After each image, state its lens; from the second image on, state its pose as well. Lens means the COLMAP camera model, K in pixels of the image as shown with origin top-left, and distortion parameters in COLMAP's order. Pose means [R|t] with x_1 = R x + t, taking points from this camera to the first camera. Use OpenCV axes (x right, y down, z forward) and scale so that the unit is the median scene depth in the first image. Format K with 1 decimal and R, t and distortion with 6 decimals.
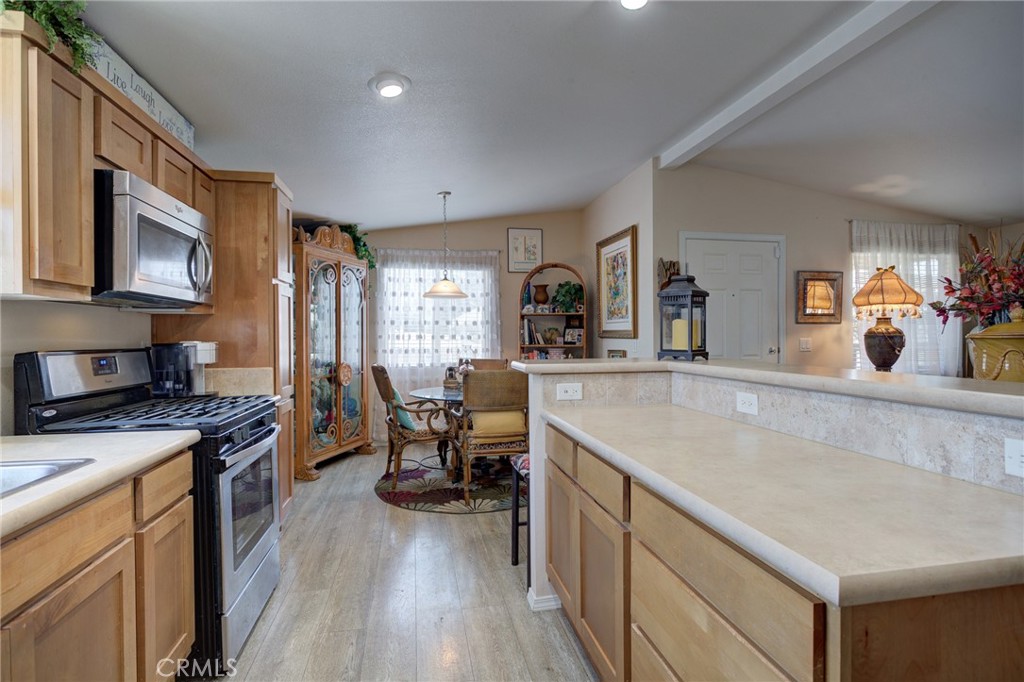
lens RADIAL K [[508.7, 0, 512.0], [0, 508.7, 341.0], [0, 0, 1]] dist [-0.019553, 0.007700]
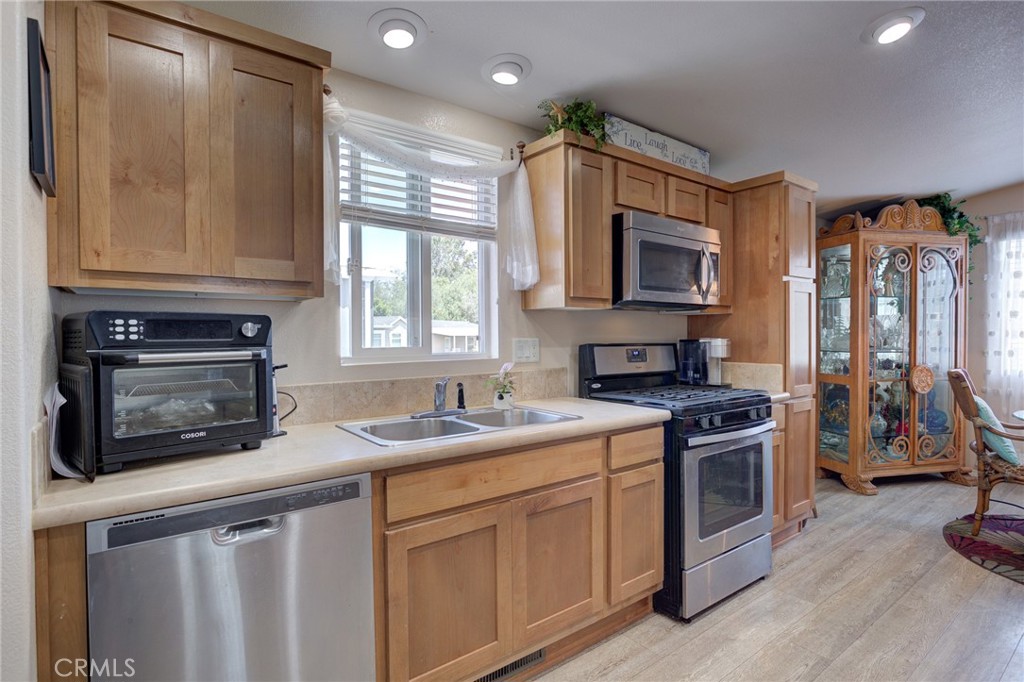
lens RADIAL K [[508.7, 0, 512.0], [0, 508.7, 341.0], [0, 0, 1]] dist [-0.019553, 0.007700]
pose [[0.437593, 0.012751, -0.899083, 0.198262], [-0.007133, 0.999917, 0.010709, -0.001300], [0.899145, 0.001726, 0.437648, 0.078369]]
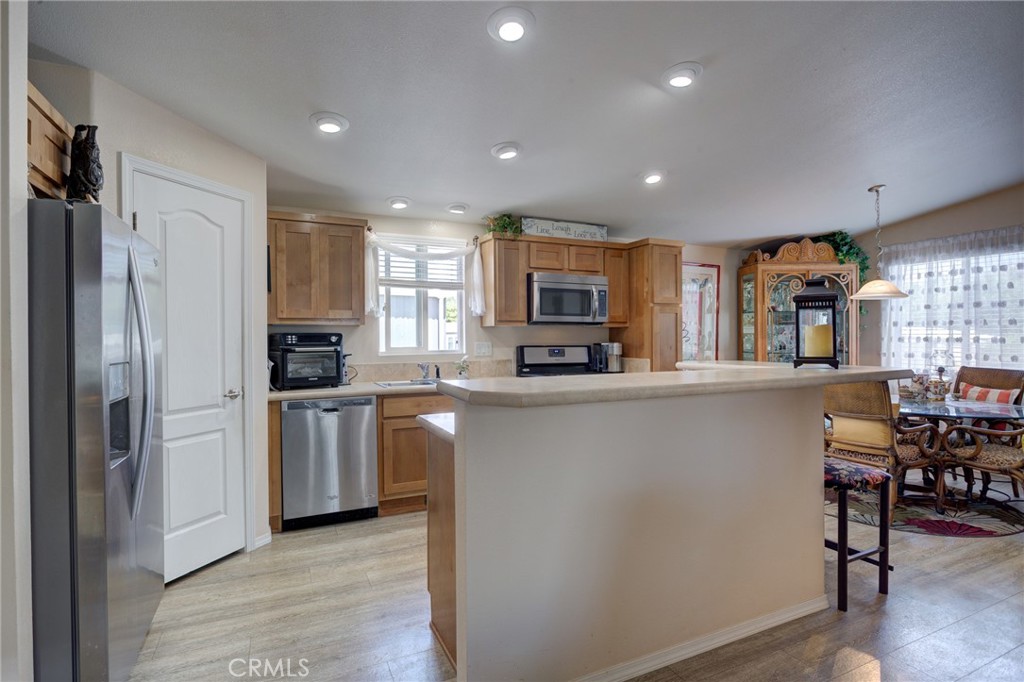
lens RADIAL K [[508.7, 0, 512.0], [0, 508.7, 341.0], [0, 0, 1]] dist [-0.019553, 0.007700]
pose [[0.242961, 0.007715, -0.970005, 0.990143], [-0.007019, 0.999956, 0.006195, -0.011744], [0.970011, 0.005303, 0.243005, 0.190134]]
